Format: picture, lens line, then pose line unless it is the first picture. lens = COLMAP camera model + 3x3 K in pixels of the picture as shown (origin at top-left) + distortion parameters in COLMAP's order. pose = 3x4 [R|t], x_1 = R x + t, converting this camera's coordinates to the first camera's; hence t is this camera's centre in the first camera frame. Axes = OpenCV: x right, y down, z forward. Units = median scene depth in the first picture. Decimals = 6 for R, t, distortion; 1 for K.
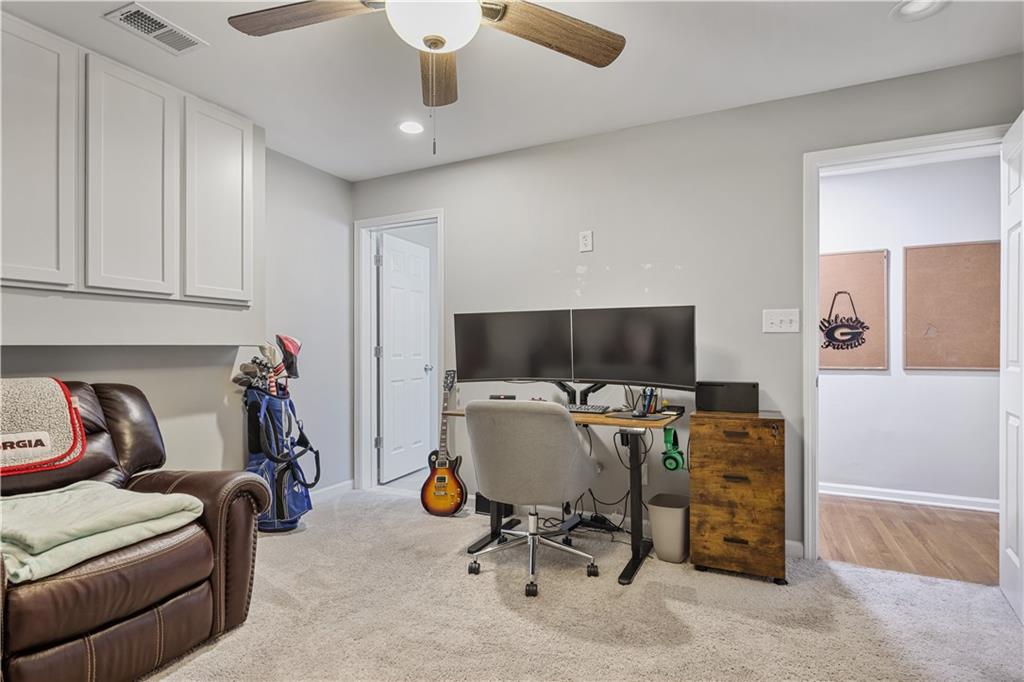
lens RADIAL K [[511.1, 0, 512.3], [0, 511.1, 346.4], [0, 0, 1]] dist [0.000970, 0.000433]
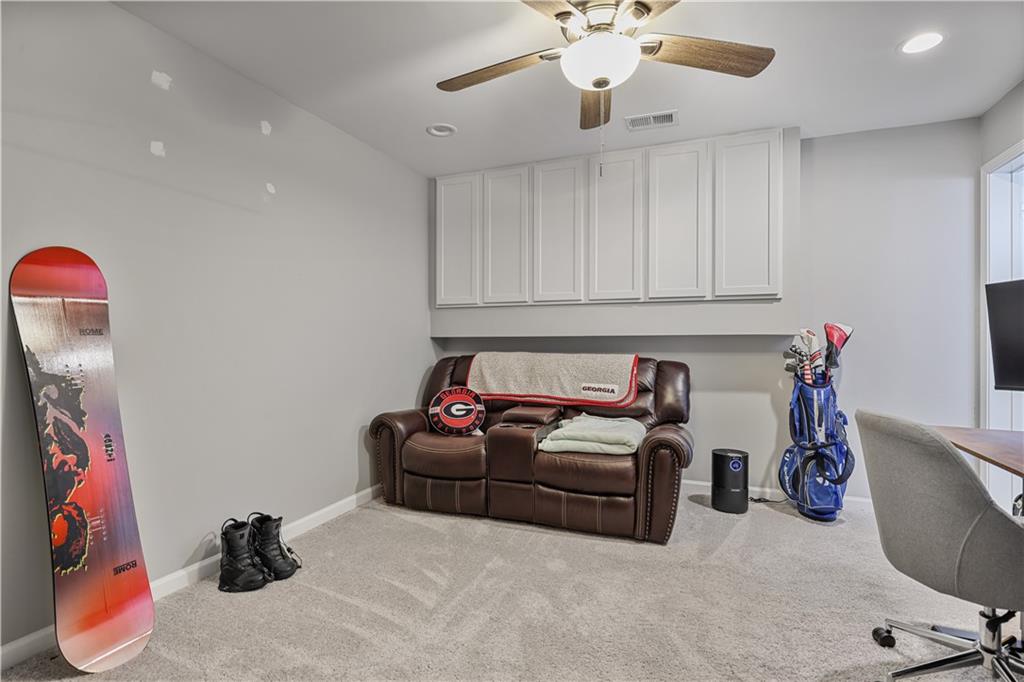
lens RADIAL K [[508.5, 0, 517.5], [0, 508.5, 336.8], [0, 0, 1]] dist [-0.002328, -0.000510]
pose [[0.070848, -0.000364, -0.997487, 0.531431], [0.004896, 0.999988, -0.000018, 0.000168], [0.997475, -0.004883, 0.070849, 0.367536]]
